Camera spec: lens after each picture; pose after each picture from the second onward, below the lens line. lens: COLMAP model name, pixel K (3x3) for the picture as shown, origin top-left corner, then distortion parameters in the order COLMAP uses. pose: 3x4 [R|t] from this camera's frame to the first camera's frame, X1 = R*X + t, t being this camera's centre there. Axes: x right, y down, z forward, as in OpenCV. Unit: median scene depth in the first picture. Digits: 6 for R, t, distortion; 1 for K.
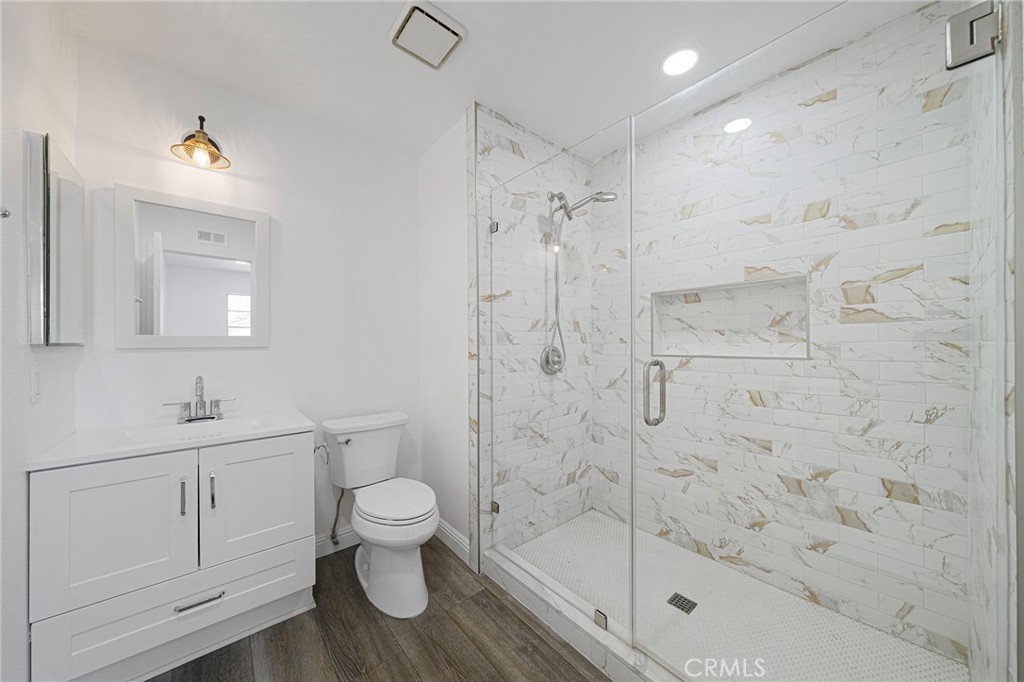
lens RADIAL K [[358.7, 0, 518.7], [0, 358.7, 341.4], [0, 0, 1]] dist [0.000500, -0.000331]
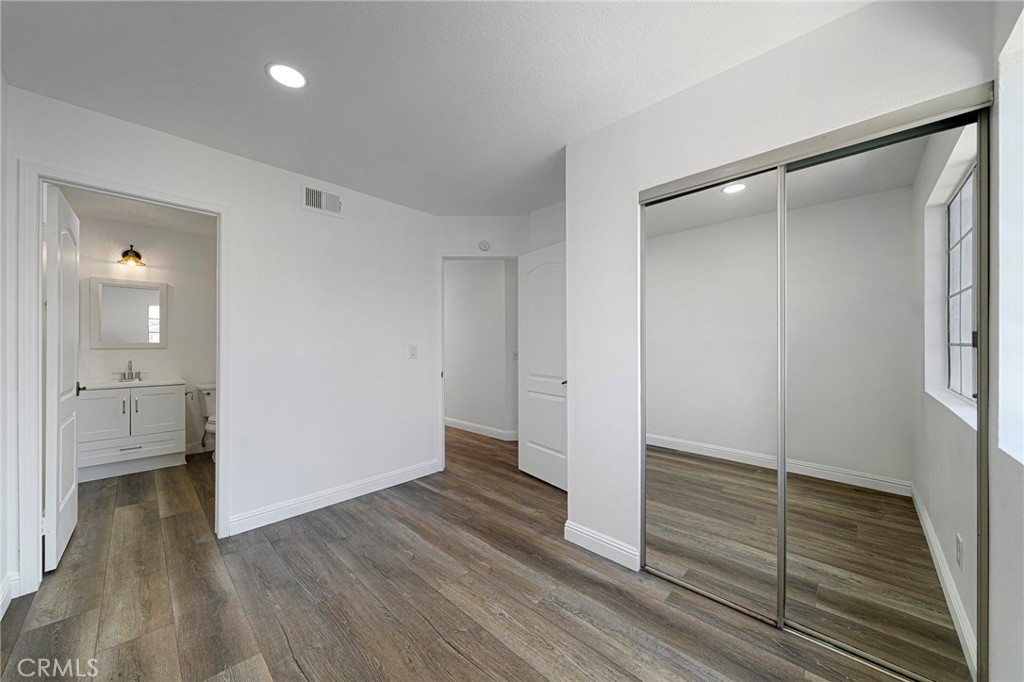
lens RADIAL K [[358.7, 0, 507.3], [0, 358.7, 343.1], [0, 0, 1]] dist [0.000500, -0.000331]
pose [[0.995528, -0.002130, 0.094441, 1.220690], [0.002605, 0.999985, -0.004906, 0.004267], [-0.094429, 0.005130, 0.995518, -1.426663]]
